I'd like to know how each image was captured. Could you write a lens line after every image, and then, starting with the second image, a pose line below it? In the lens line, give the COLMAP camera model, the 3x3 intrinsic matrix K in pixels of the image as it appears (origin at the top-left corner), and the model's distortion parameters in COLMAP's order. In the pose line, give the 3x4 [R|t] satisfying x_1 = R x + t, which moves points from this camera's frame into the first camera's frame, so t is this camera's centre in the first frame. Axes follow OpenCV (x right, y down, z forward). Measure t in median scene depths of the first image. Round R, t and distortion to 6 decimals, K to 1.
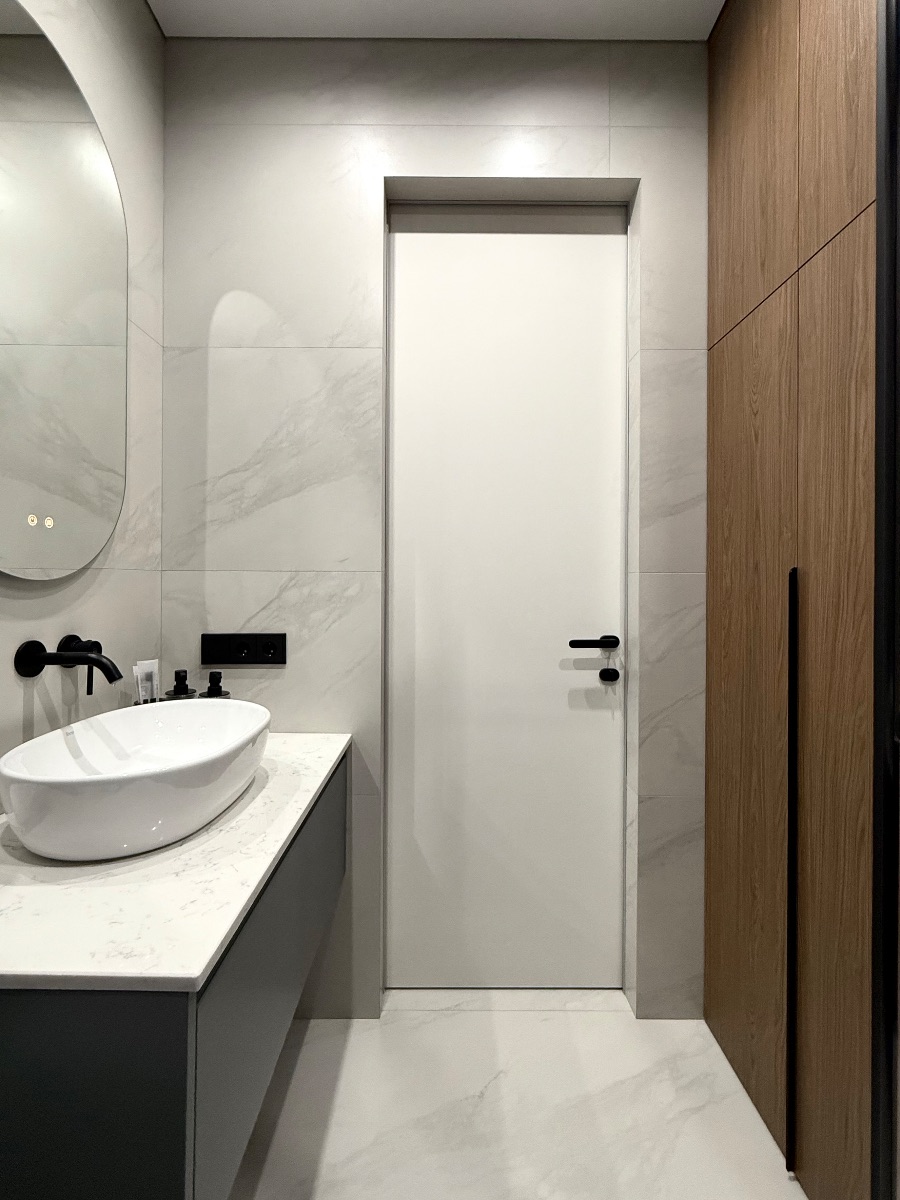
lens RADIAL K [[535.8, 0, 447.8], [0, 535.8, 586.3], [0, 0, 1]] dist [-0.001182, -0.000067]
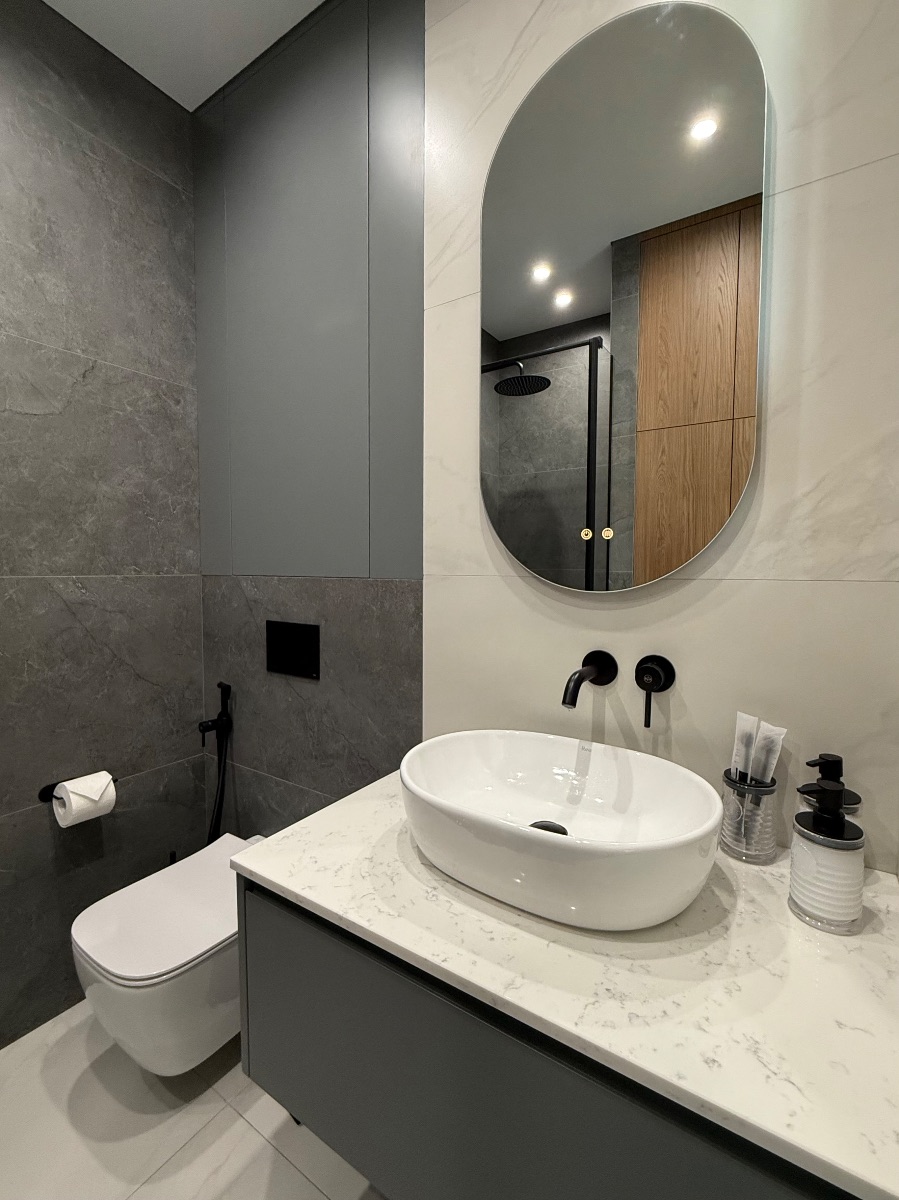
lens RADIAL K [[535.8, 0, 447.3], [0, 535.8, 586.3], [0, 0, 1]] dist [-0.001182, -0.000067]
pose [[-0.559521, 0.022876, -0.828501, 0.170821], [-0.012562, 0.999270, 0.036075, -0.038791], [0.828721, 0.030593, -0.558825, 0.947788]]
